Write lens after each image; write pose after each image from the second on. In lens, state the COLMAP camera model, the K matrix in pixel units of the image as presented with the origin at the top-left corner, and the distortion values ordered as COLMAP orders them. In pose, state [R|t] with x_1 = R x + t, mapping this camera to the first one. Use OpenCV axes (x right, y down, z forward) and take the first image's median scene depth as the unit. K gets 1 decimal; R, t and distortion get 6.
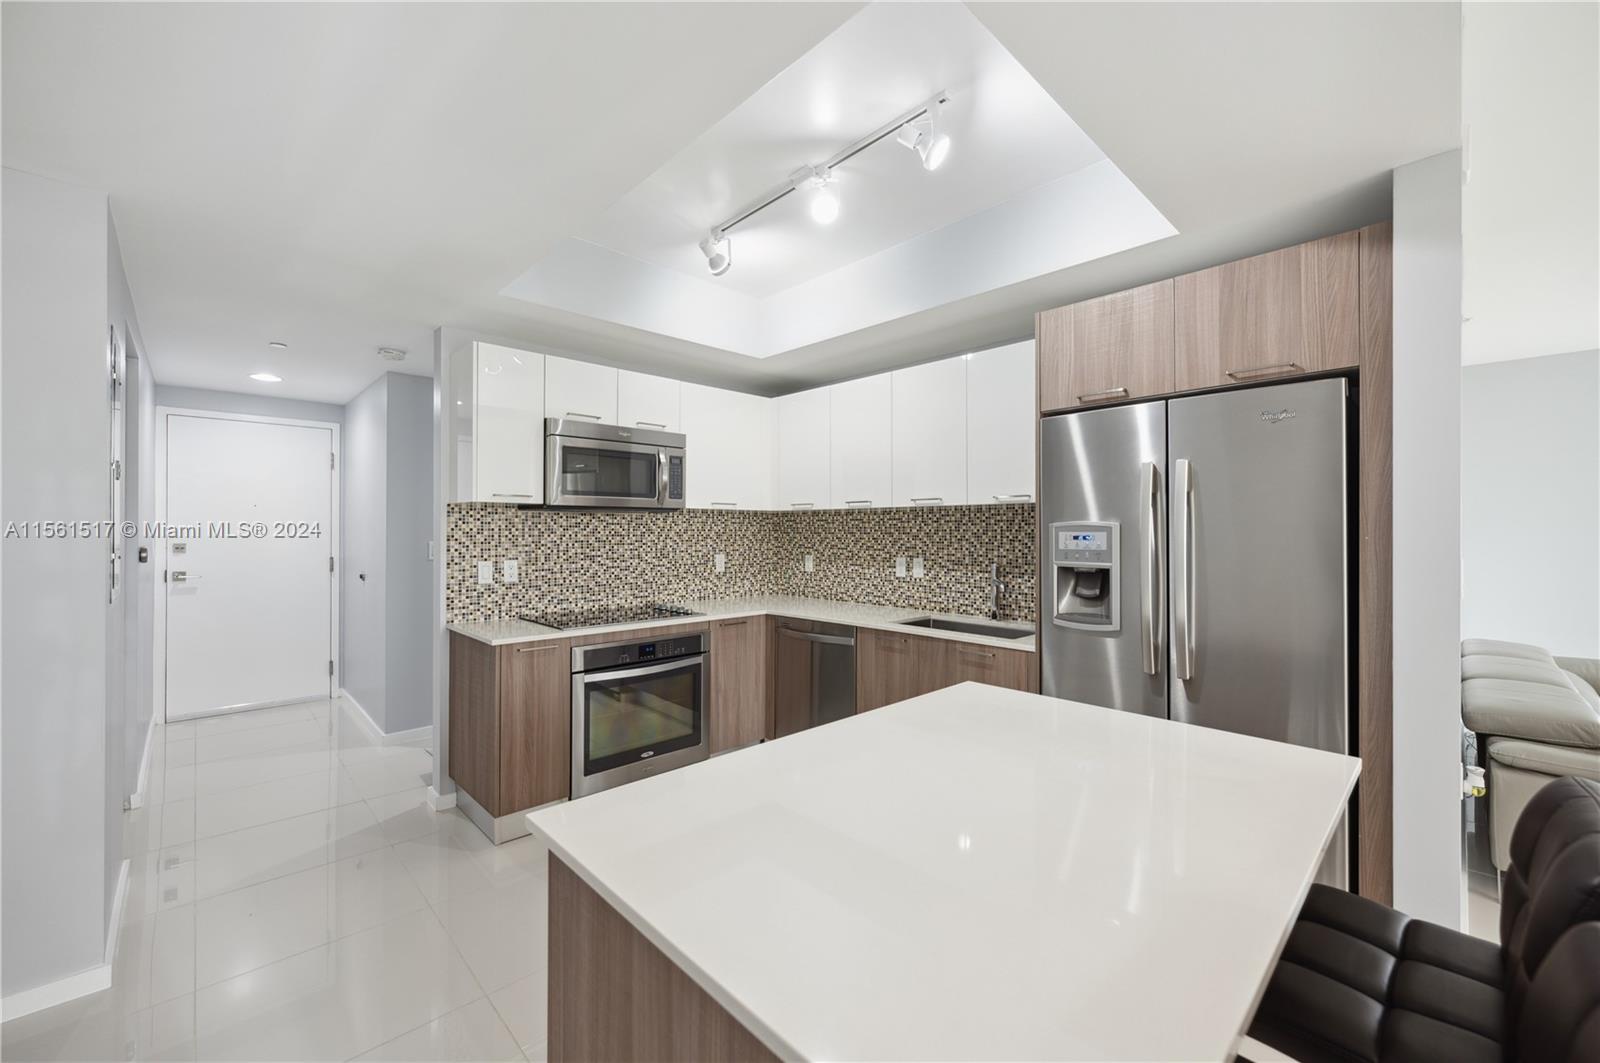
lens RADIAL K [[644.3, 0, 811.6], [0, 644.3, 531.4], [0, 0, 1]] dist [-0.002586, 0.001307]
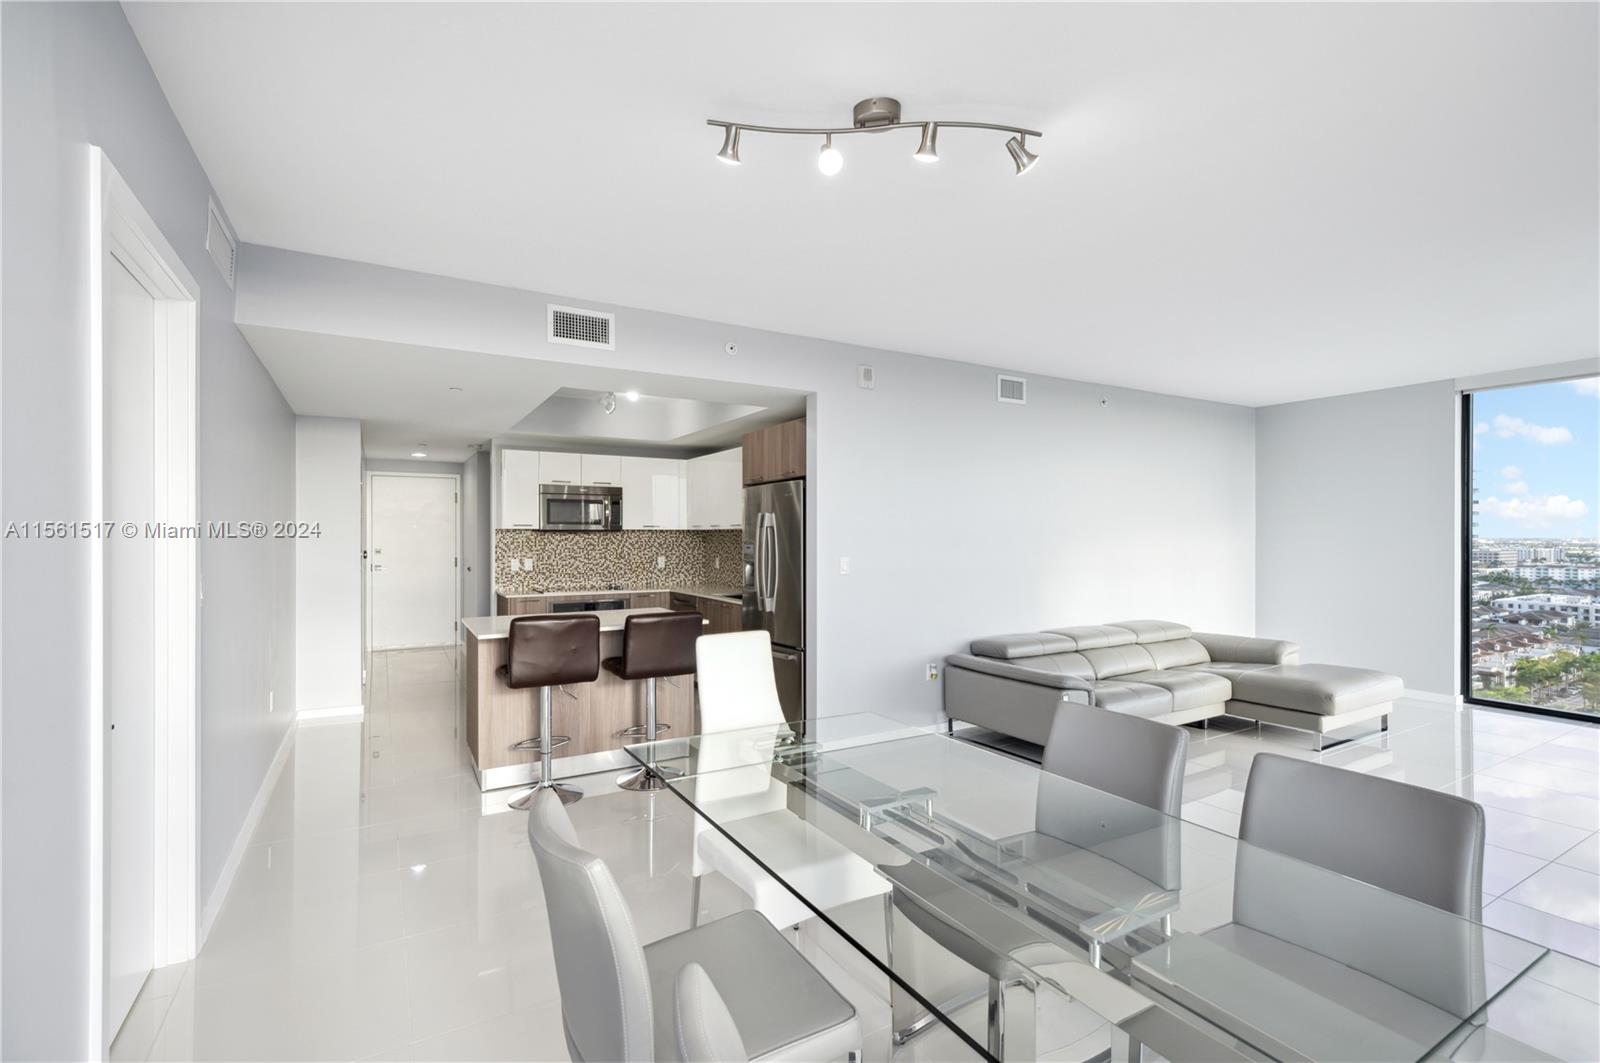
lens RADIAL K [[736.4, 0, 812.5], [0, 736.4, 534.0], [0, 0, 1]] dist [0.013976, 0.000025]
pose [[0.972277, -0.001297, -0.233830, 0.779692], [0.000570, 0.999995, -0.003175, -0.017915], [0.233833, 0.002954, 0.972272, -0.832896]]
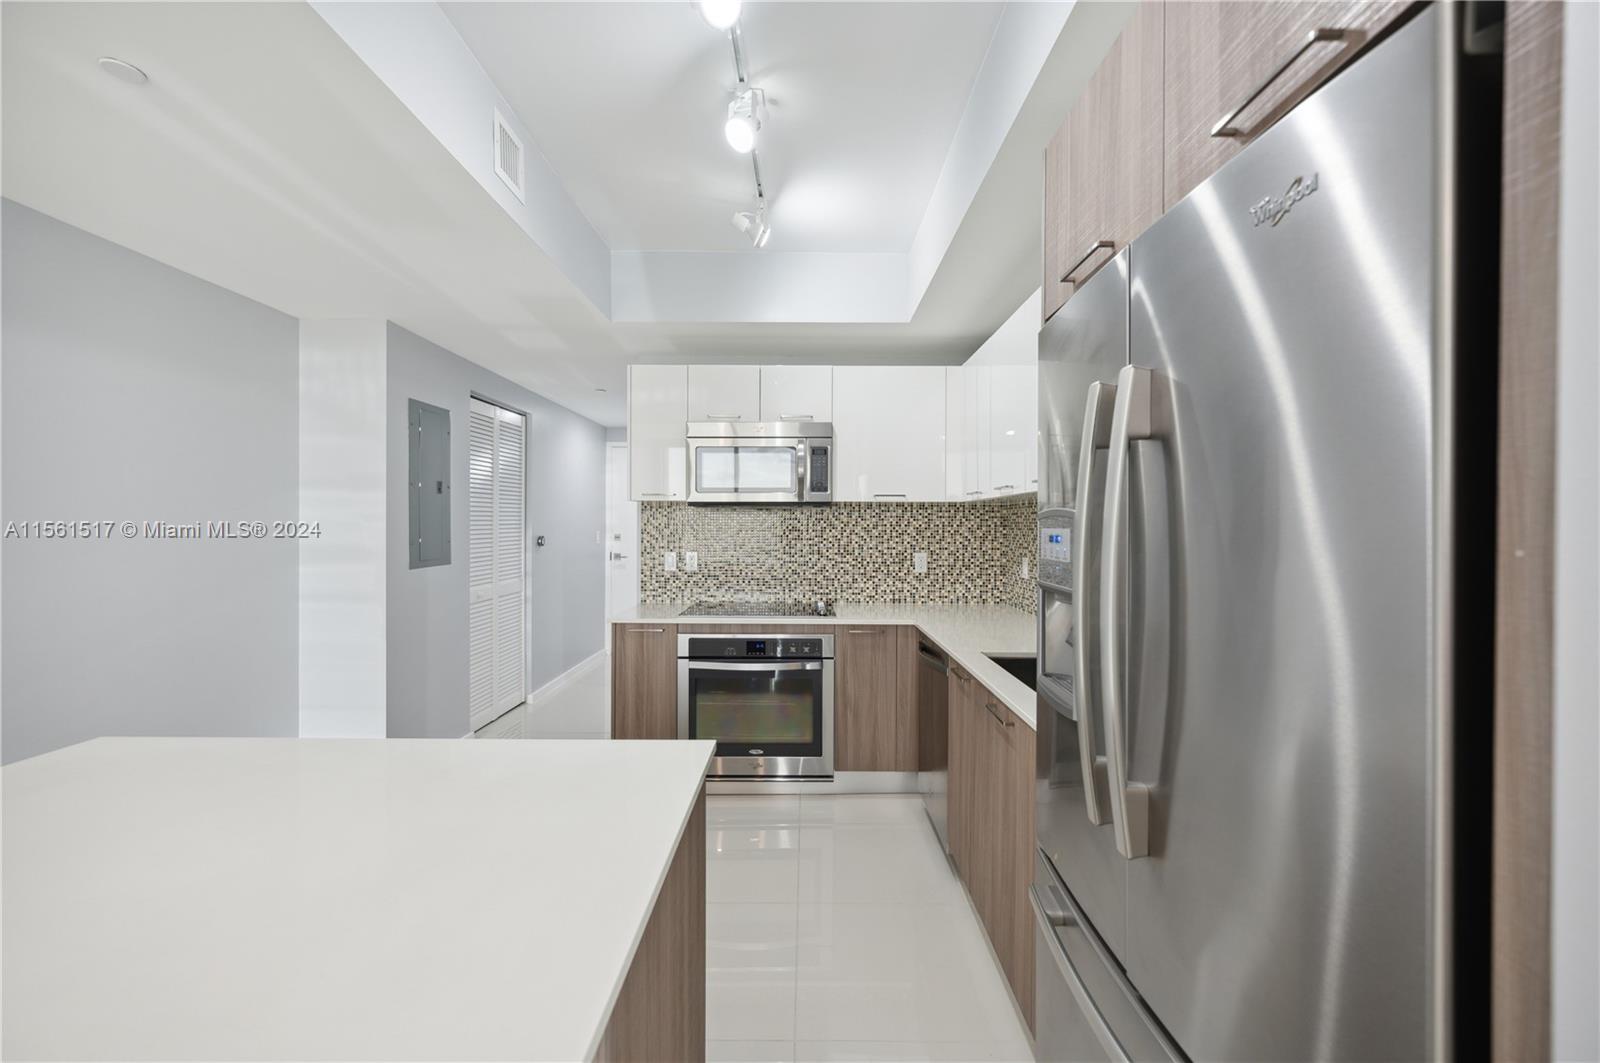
lens RADIAL K [[644.3, 0, 801.4], [0, 644.3, 530.9], [0, 0, 1]] dist [-0.002586, 0.001307]
pose [[0.709033, 0.007423, -0.705136, 0.433012], [-0.003428, 0.999969, 0.007079, -0.000111], [0.705167, -0.002602, 0.709036, 0.309914]]
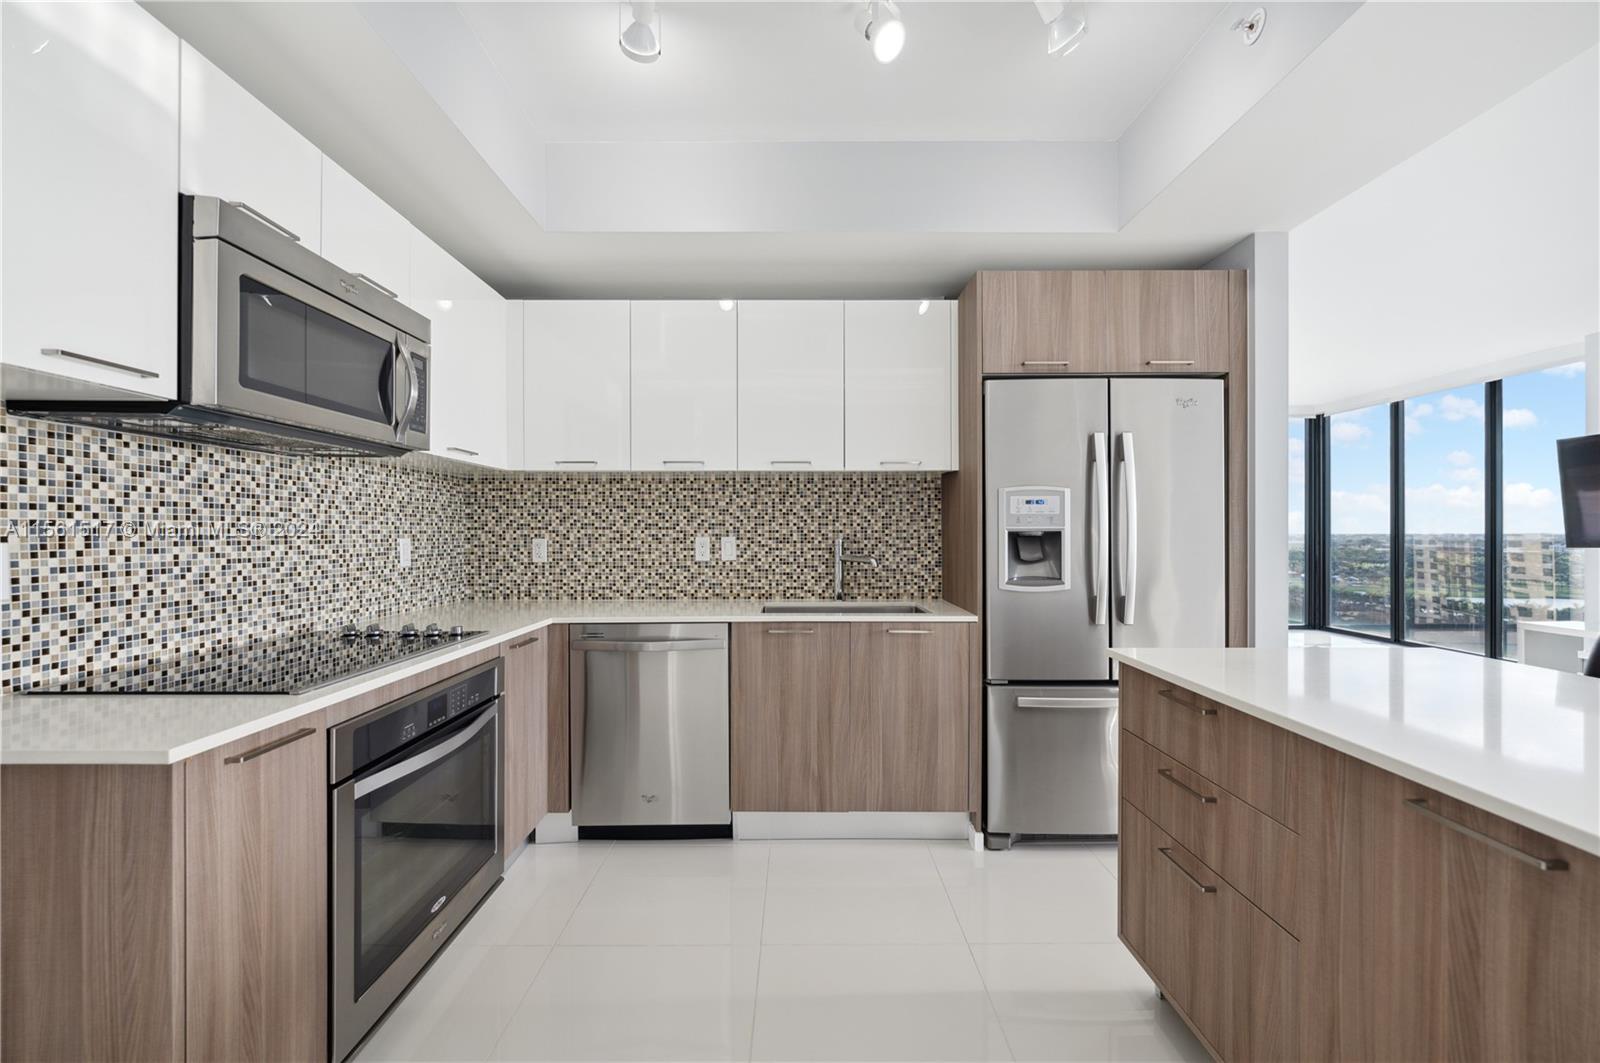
lens RADIAL K [[644.3, 0, 805.1], [0, 644.3, 532.1], [0, 0, 1]] dist [-0.002586, 0.001307]
pose [[0.692621, -0.002829, 0.721296, -0.378313], [0.003741, 0.999993, 0.000330, 0.037030], [-0.721292, 0.002470, 0.692627, 0.370860]]
